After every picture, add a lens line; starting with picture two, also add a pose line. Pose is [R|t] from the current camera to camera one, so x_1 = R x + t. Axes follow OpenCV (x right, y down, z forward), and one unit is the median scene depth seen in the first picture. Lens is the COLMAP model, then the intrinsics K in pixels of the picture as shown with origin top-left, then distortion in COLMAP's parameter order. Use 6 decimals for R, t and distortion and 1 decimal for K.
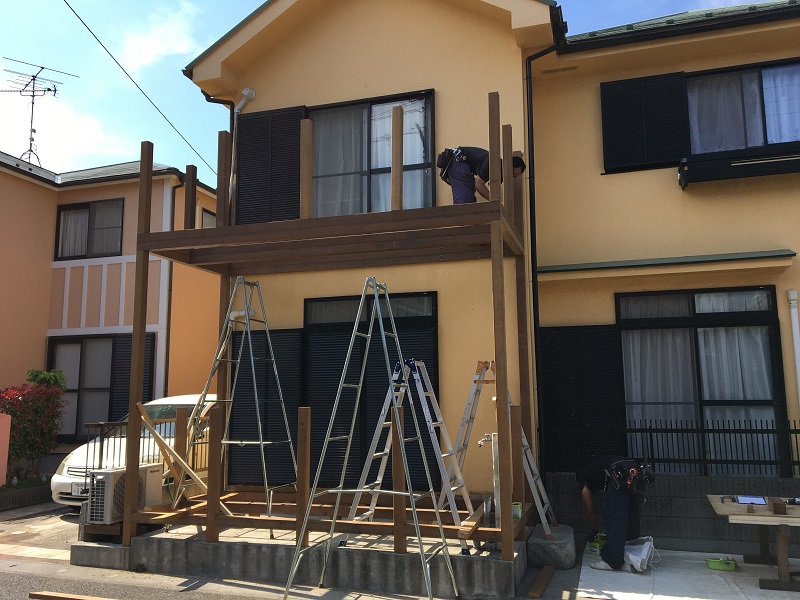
lens RADIAL K [[671.5, 0, 400.4], [0, 671.5, 311.7], [0, 0, 1]] dist [0.081331, -0.119355]
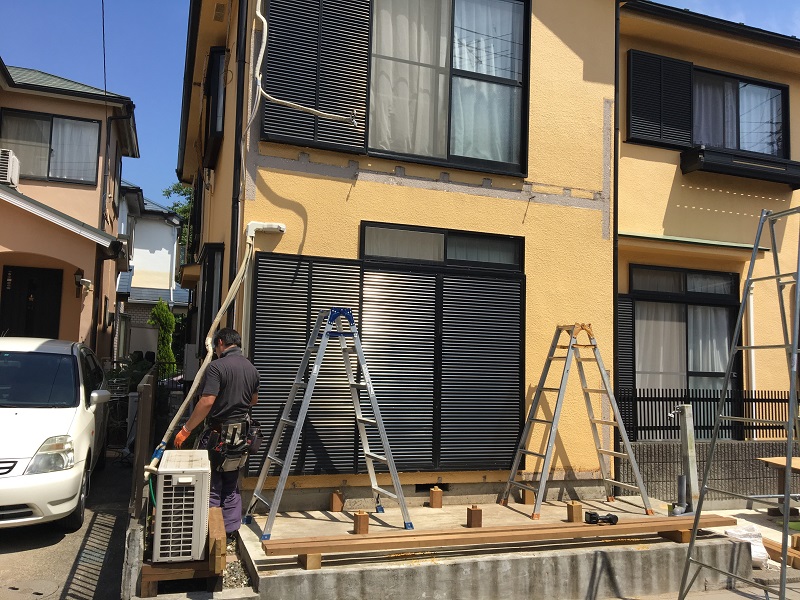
lens RADIAL K [[671.5, 0, 400.4], [0, 671.5, 311.7], [0, 0, 1]] dist [0.081331, -0.119355]
pose [[0.797364, 0.080070, 0.598163, -0.542035], [-0.110595, 0.993761, 0.014400, 0.065662], [-0.593278, -0.077636, 0.801245, 0.383678]]
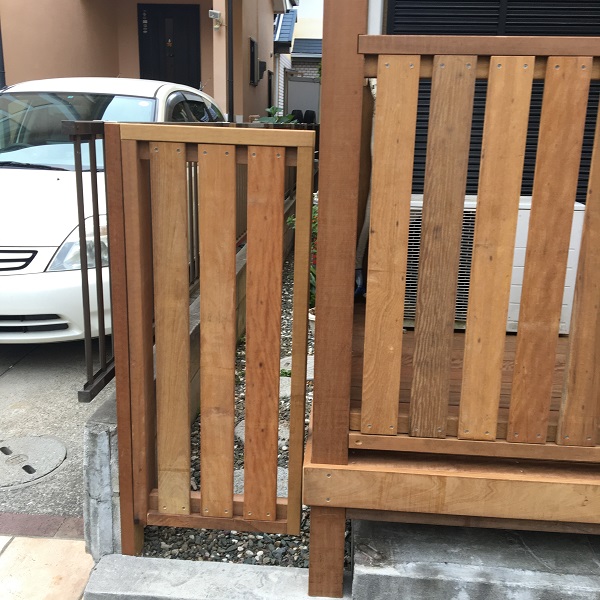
lens RADIAL K [[671.5, 0, 300.8], [0, 671.5, 312.5], [0, 0, 1]] dist [0.026939, -0.007571]
pose [[0.972475, -0.024923, 0.231670, -0.383044], [-0.064754, 0.926191, 0.371453, 0.120991], [-0.223829, -0.376231, 0.899084, 0.657416]]
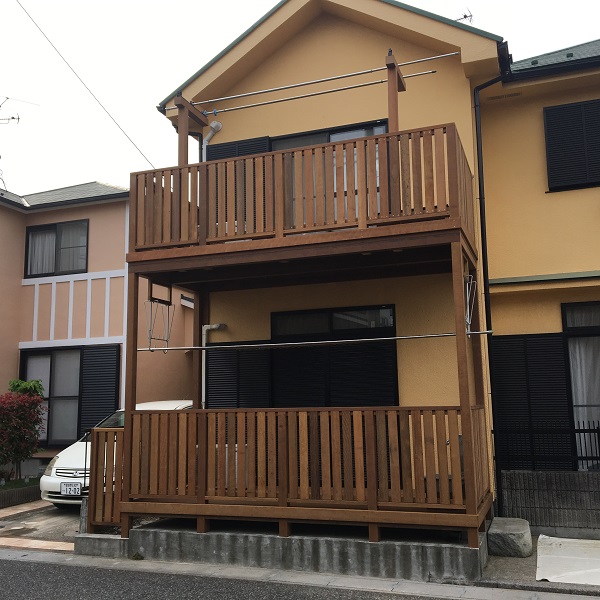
lens RADIAL K [[671.5, 0, 300.8], [0, 671.5, 312.5], [0, 0, 1]] dist [0.026939, -0.007571]
pose [[0.998995, -0.015610, -0.042024, -0.049843], [0.015300, 0.999853, -0.007707, -0.010487], [0.042138, 0.007057, 0.999087, -0.083872]]
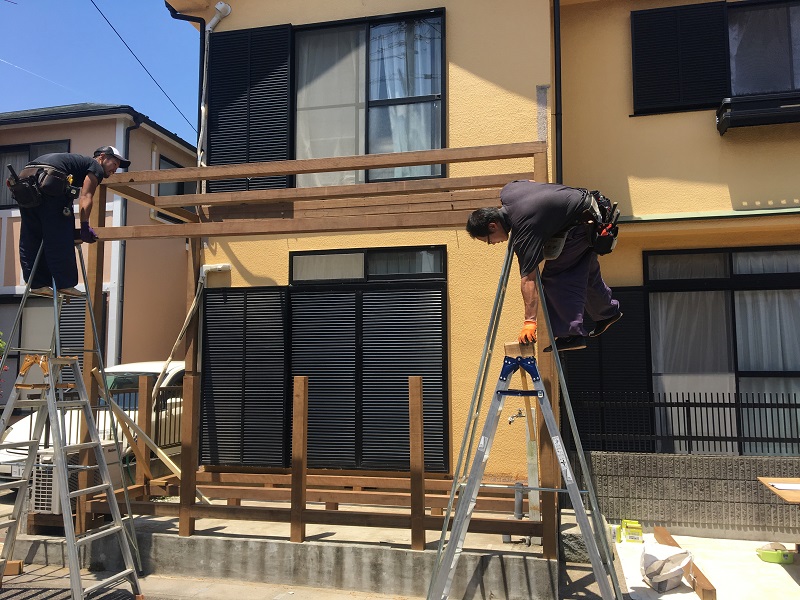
lens RADIAL K [[671.5, 0, 400.4], [0, 671.5, 311.7], [0, 0, 1]] dist [0.081331, -0.119355]
pose [[0.997532, 0.012963, 0.068999, -0.060530], [-0.015886, 0.998992, 0.041979, 0.019859], [-0.068386, -0.042972, 0.996733, 0.128429]]
